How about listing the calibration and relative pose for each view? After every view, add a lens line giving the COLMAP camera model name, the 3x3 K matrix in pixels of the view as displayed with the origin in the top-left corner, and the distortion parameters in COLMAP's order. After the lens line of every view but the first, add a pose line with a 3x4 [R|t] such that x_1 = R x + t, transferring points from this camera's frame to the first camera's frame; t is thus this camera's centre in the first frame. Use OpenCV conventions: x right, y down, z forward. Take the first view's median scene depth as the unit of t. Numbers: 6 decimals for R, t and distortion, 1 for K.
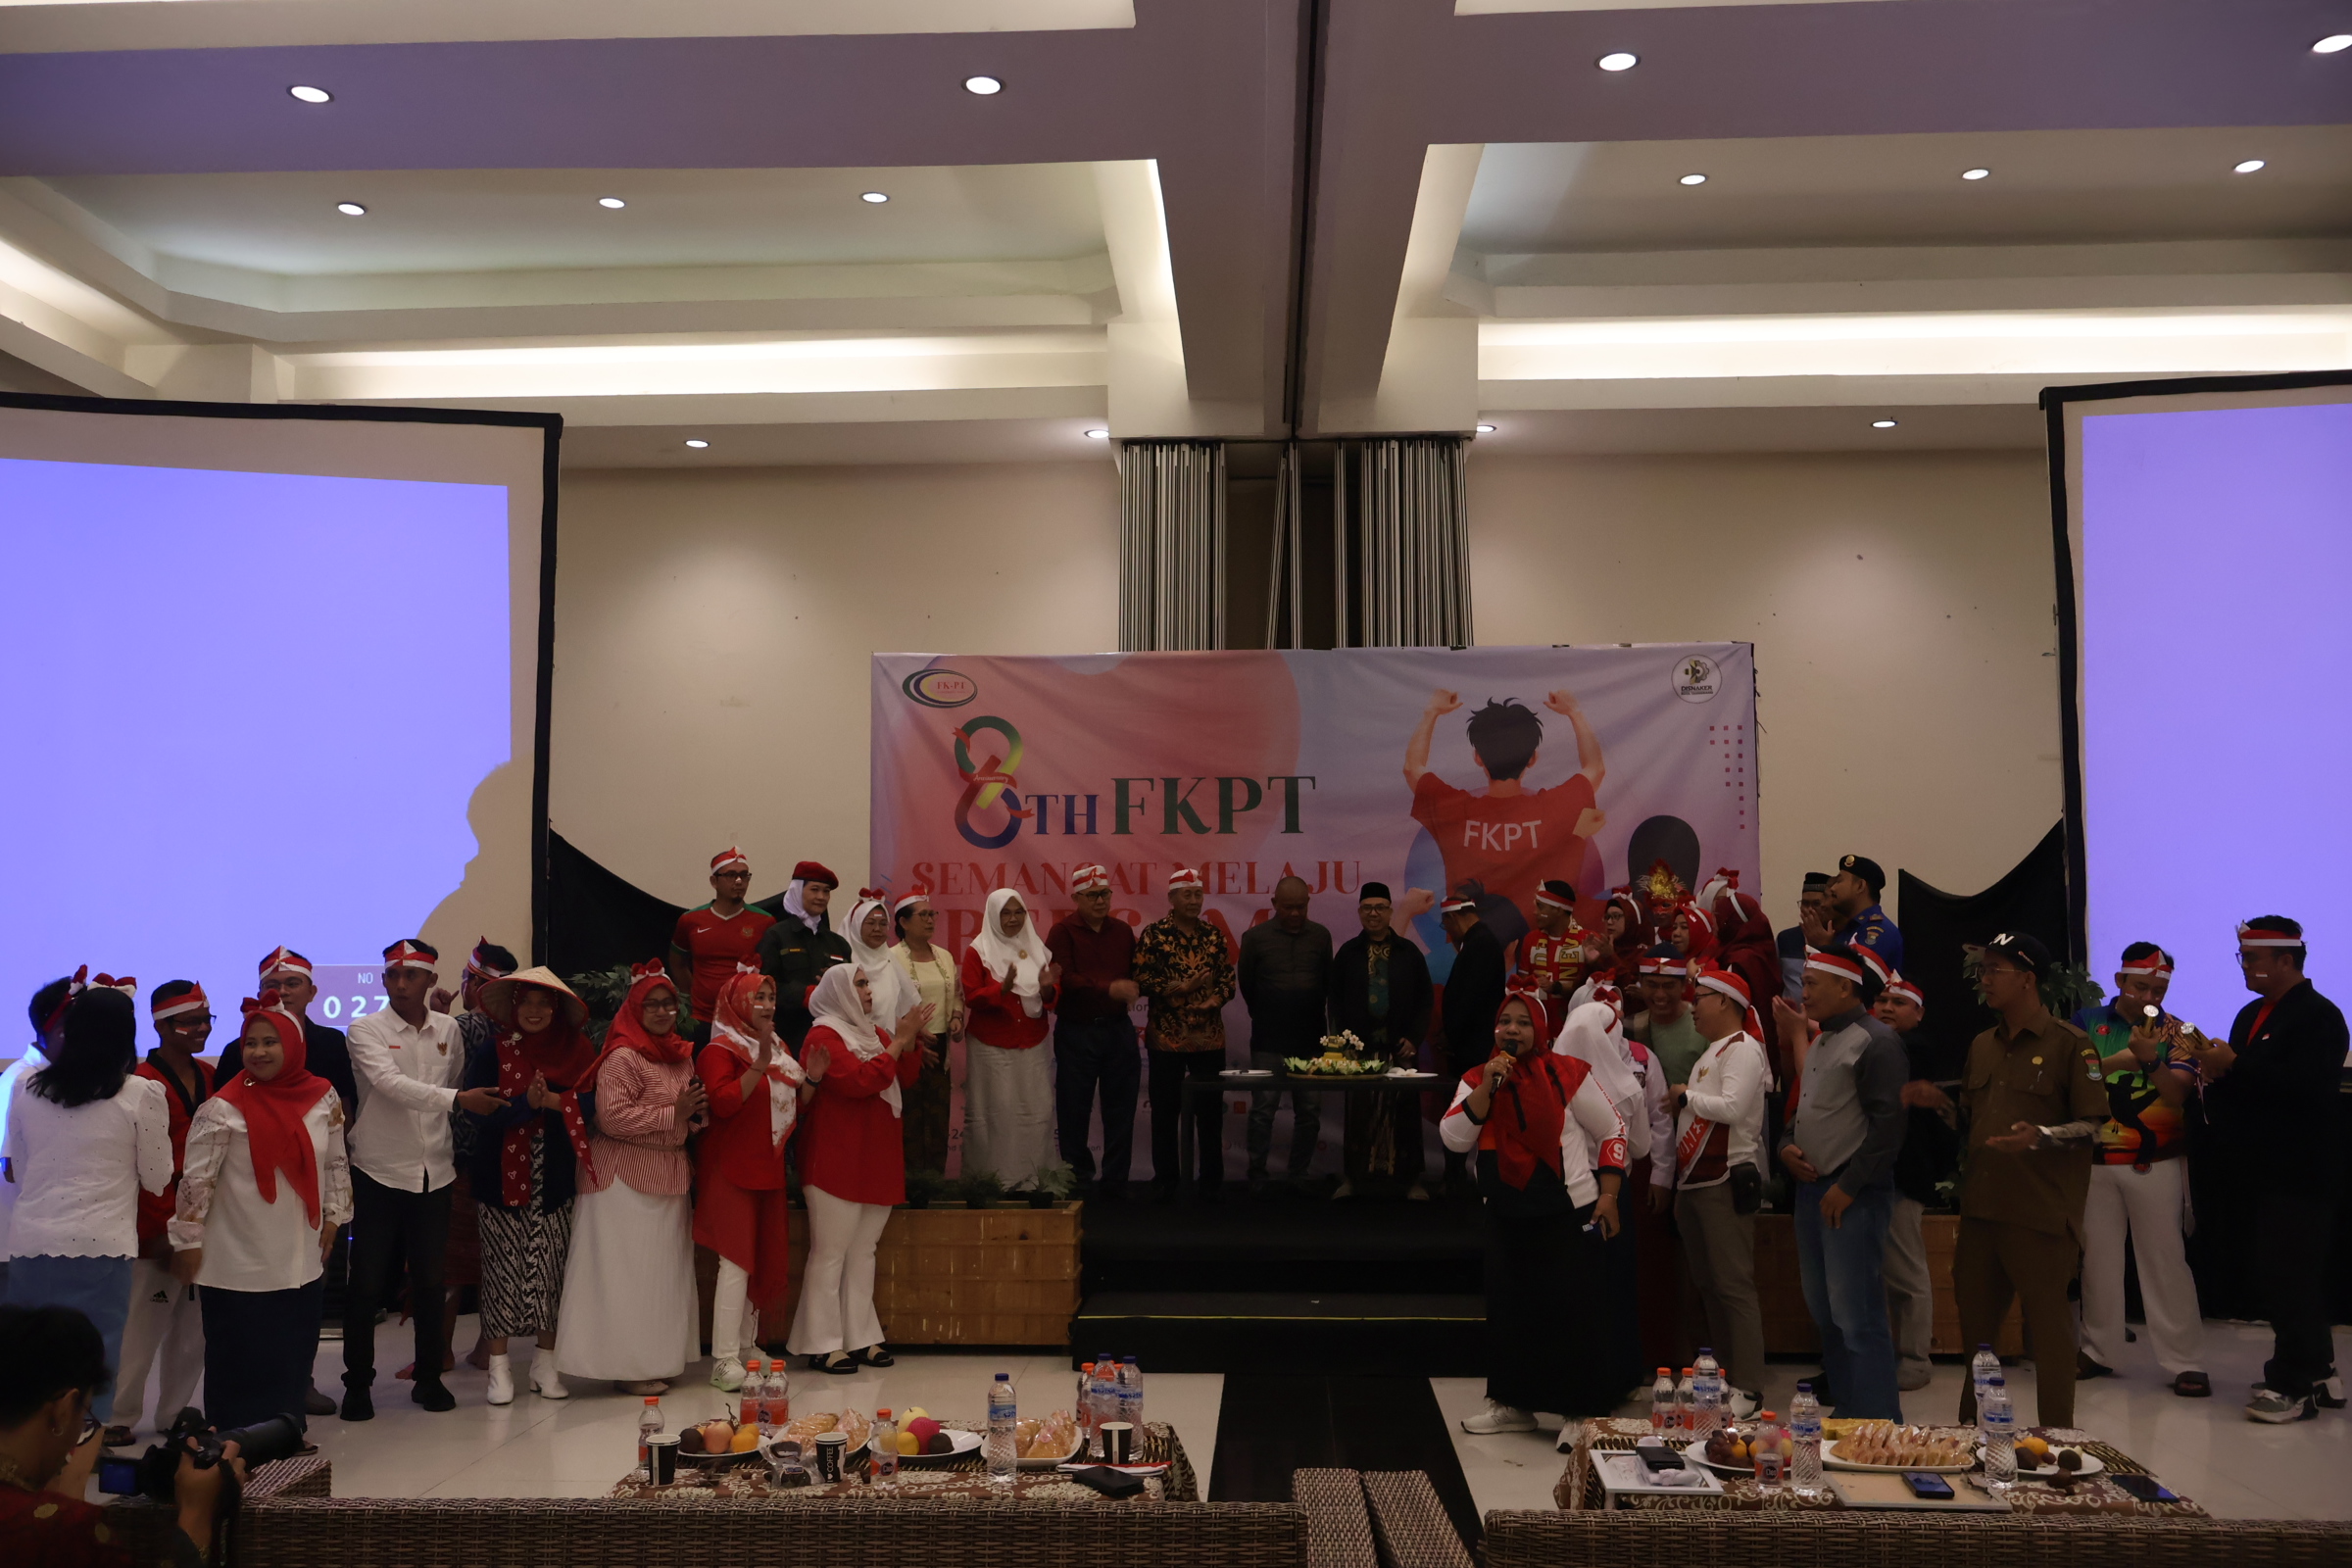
lens RADIAL K [[1972.9, 0, 1176.4], [0, 1972.9, 769.5], [0, 0, 1]] dist [0.001126, 0.015322]
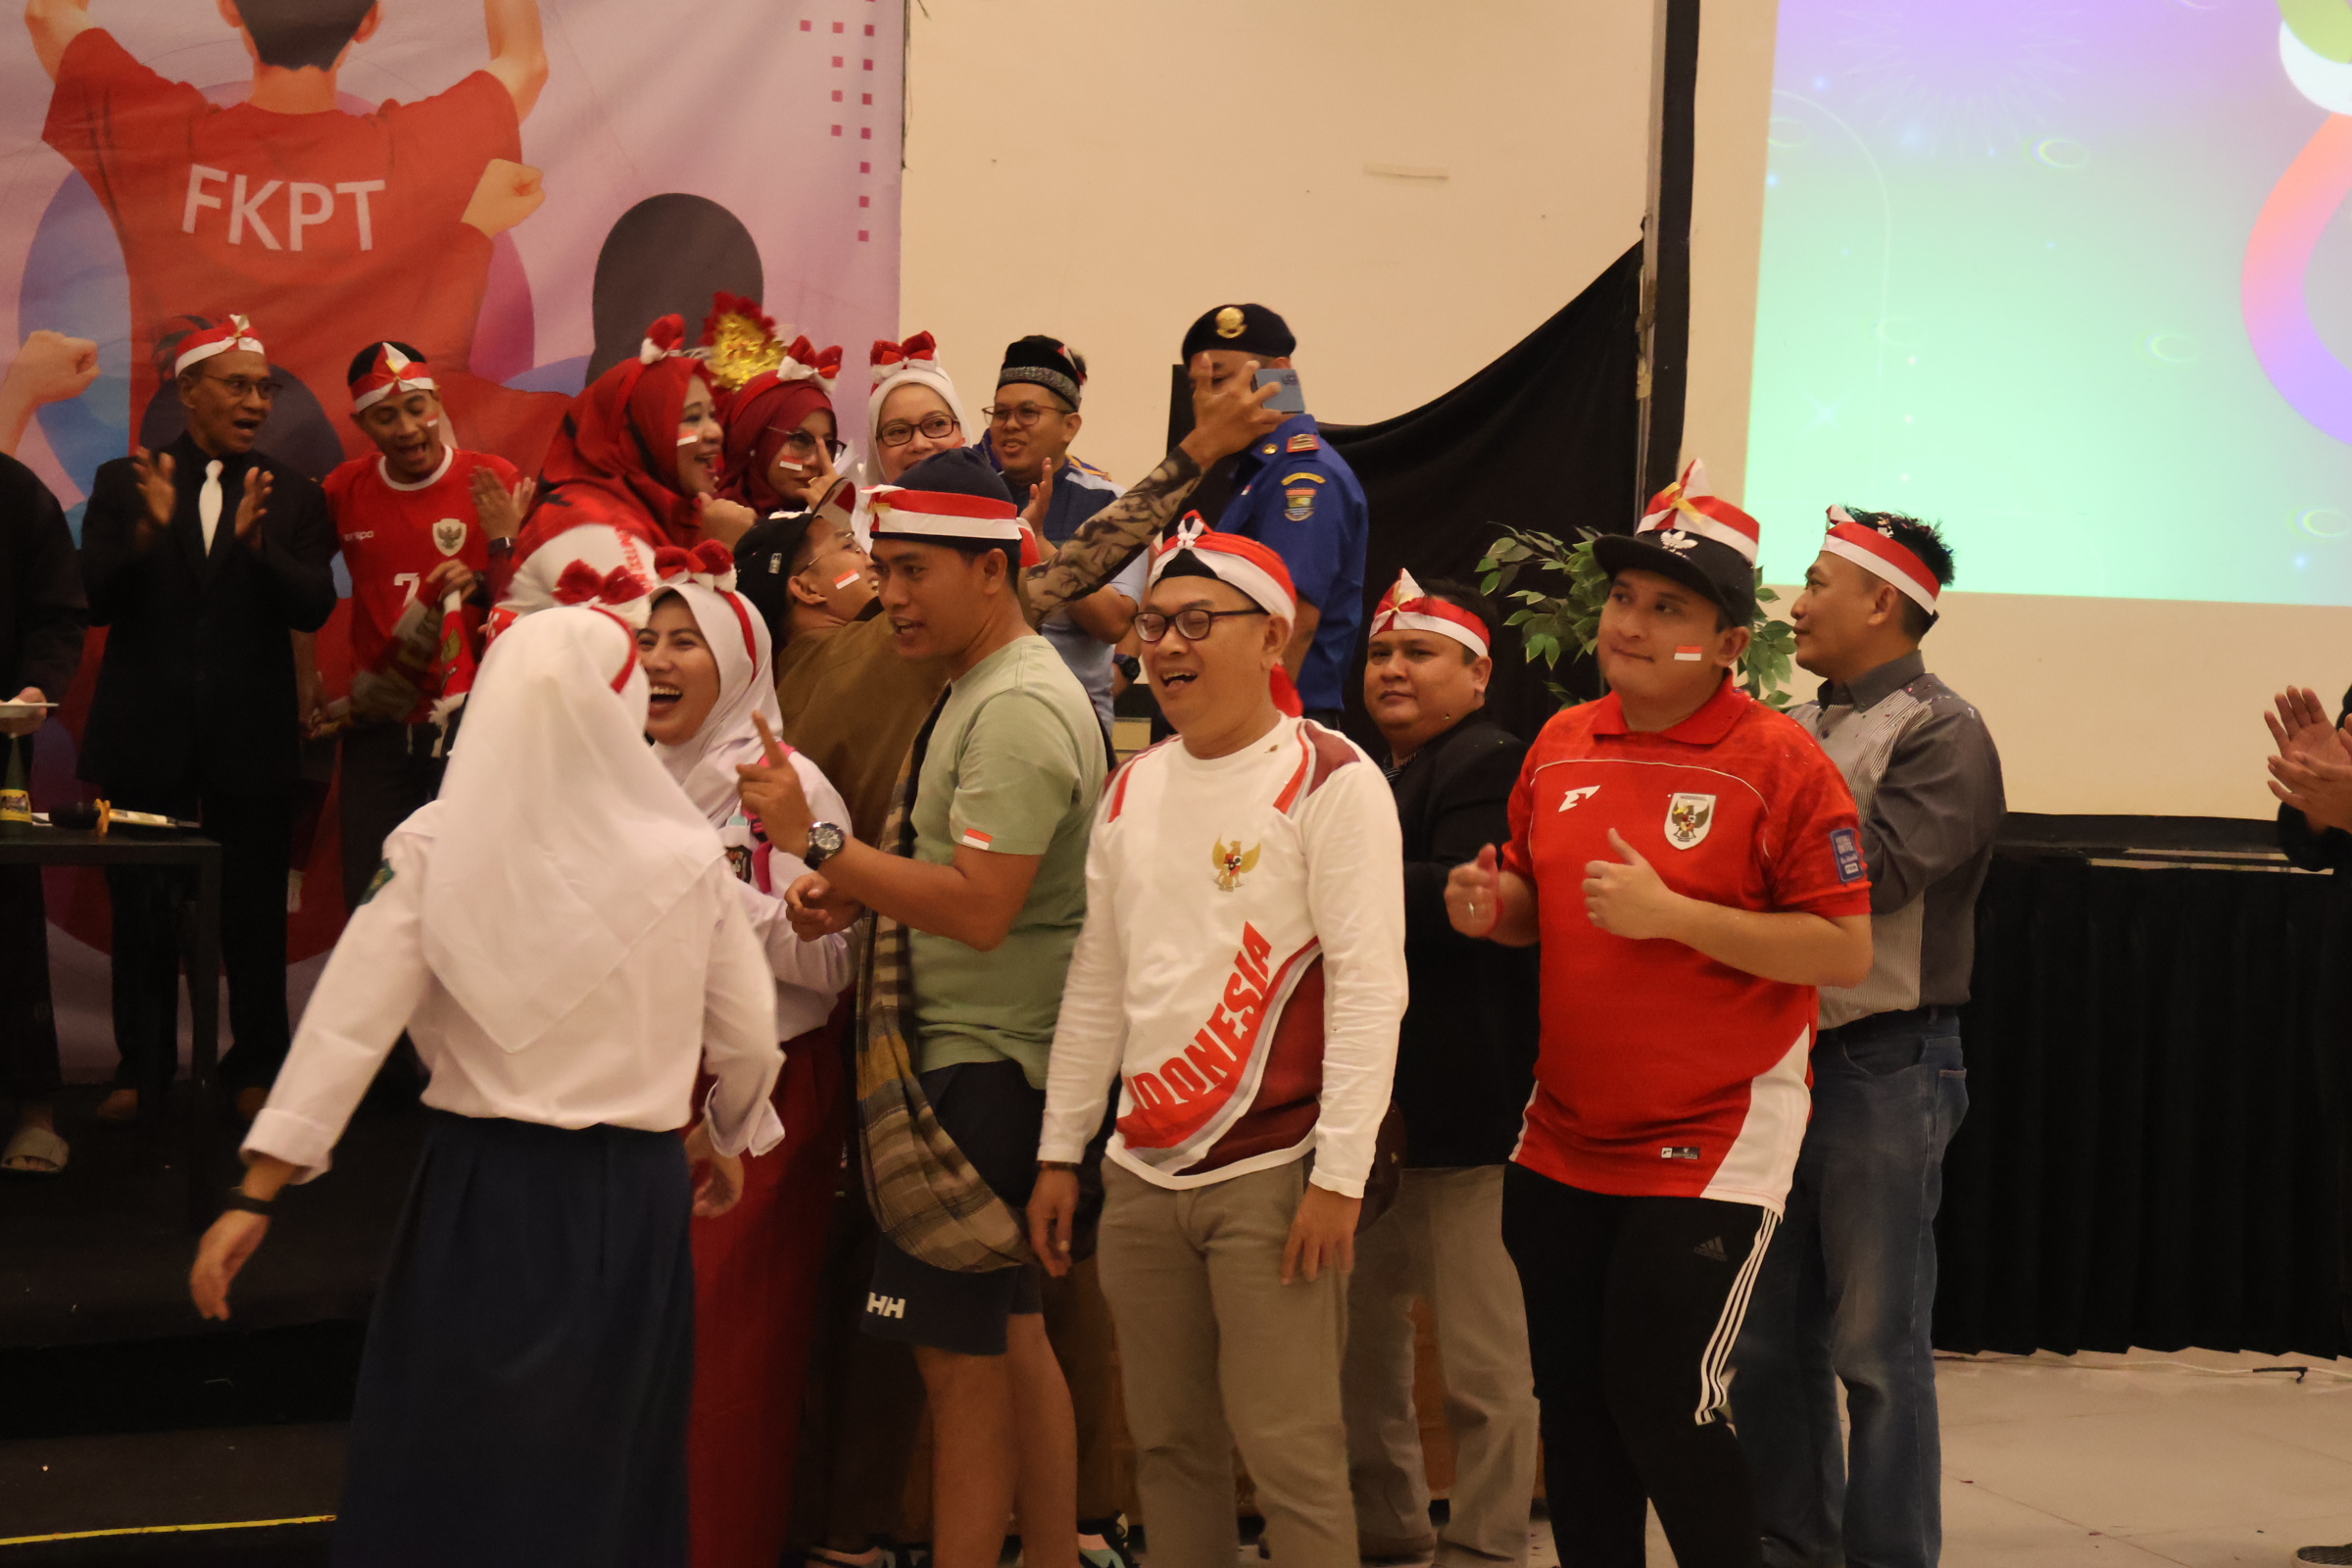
lens RADIAL K [[3659.6, 0, 1176.0], [0, 3659.6, 784.0], [0, 0, 1]] dist [-0.026261, 0.115564]
pose [[0.892456, 0.012805, 0.450952, -0.001618], [-0.076533, 0.989406, 0.123367, 0.042625], [-0.444595, -0.144612, 0.883981, 0.265508]]
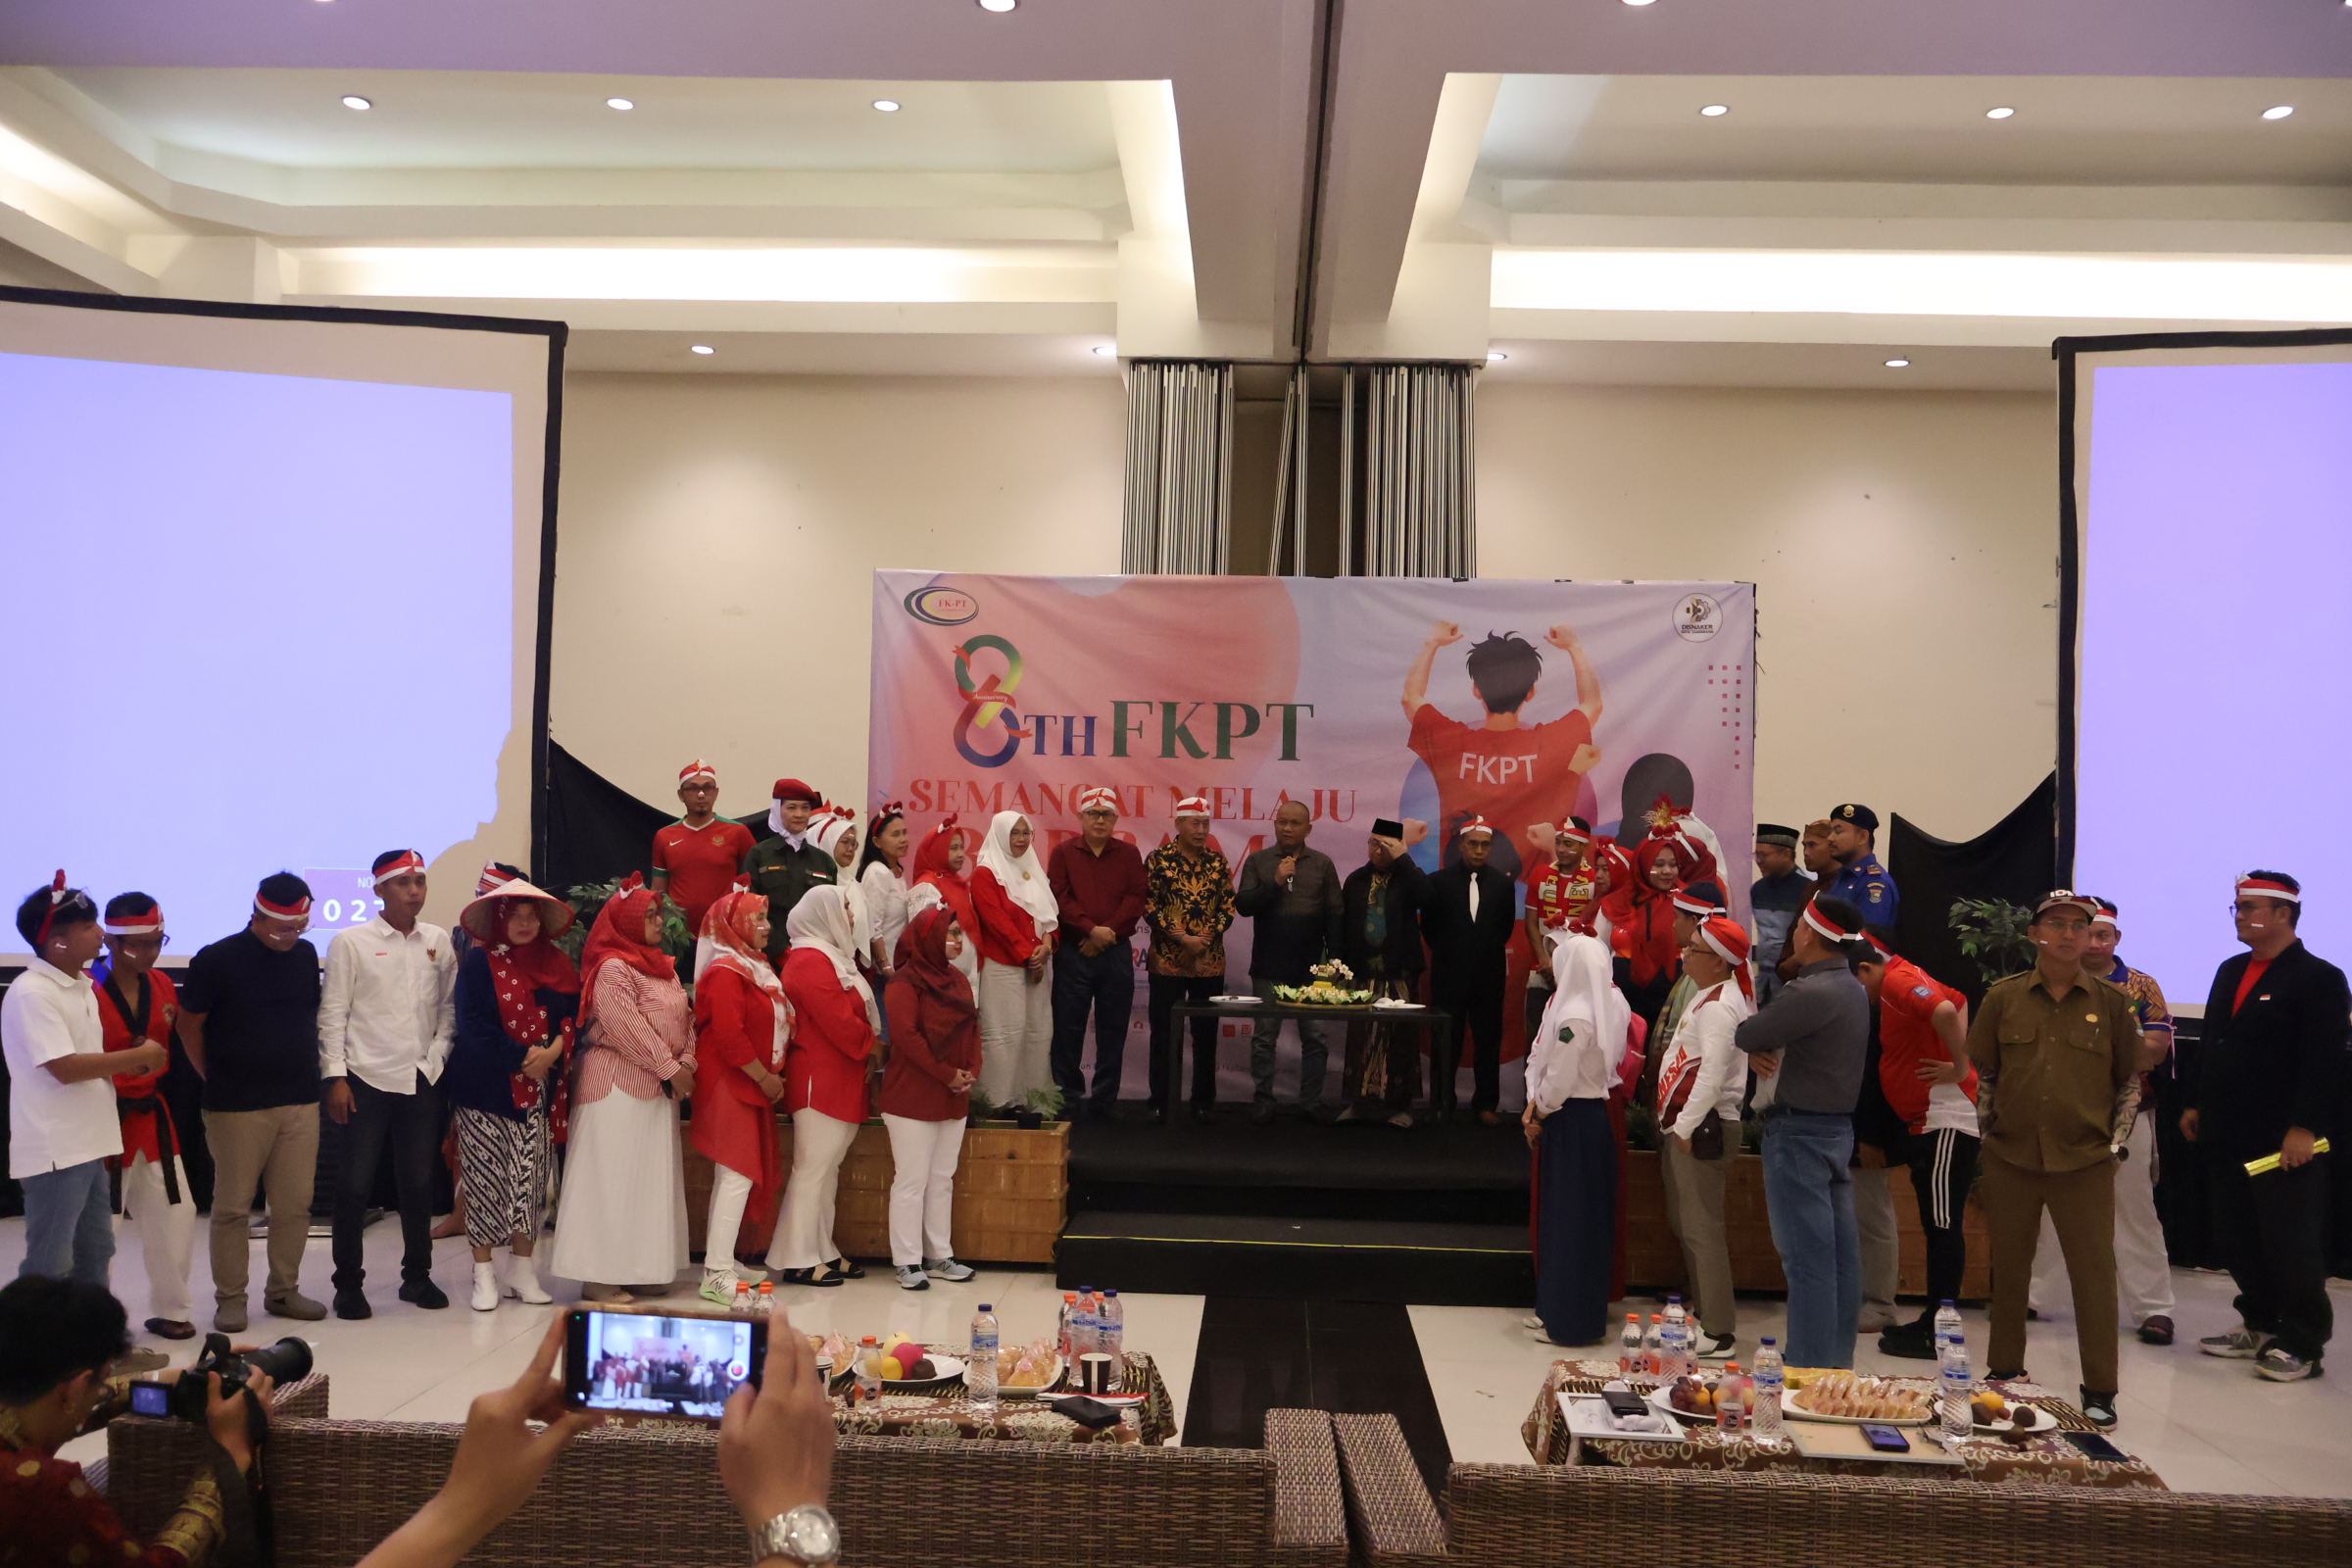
lens RADIAL K [[1972.9, 0, 1176.4], [0, 1972.9, 769.5], [0, 0, 1]] dist [0.001126, 0.015322]
pose [[0.999631, 0.027147, 0.000372, 0.001131], [-0.027135, 0.998521, 0.047105, -0.008891], [0.000907, -0.047098, 0.998890, -0.003385]]
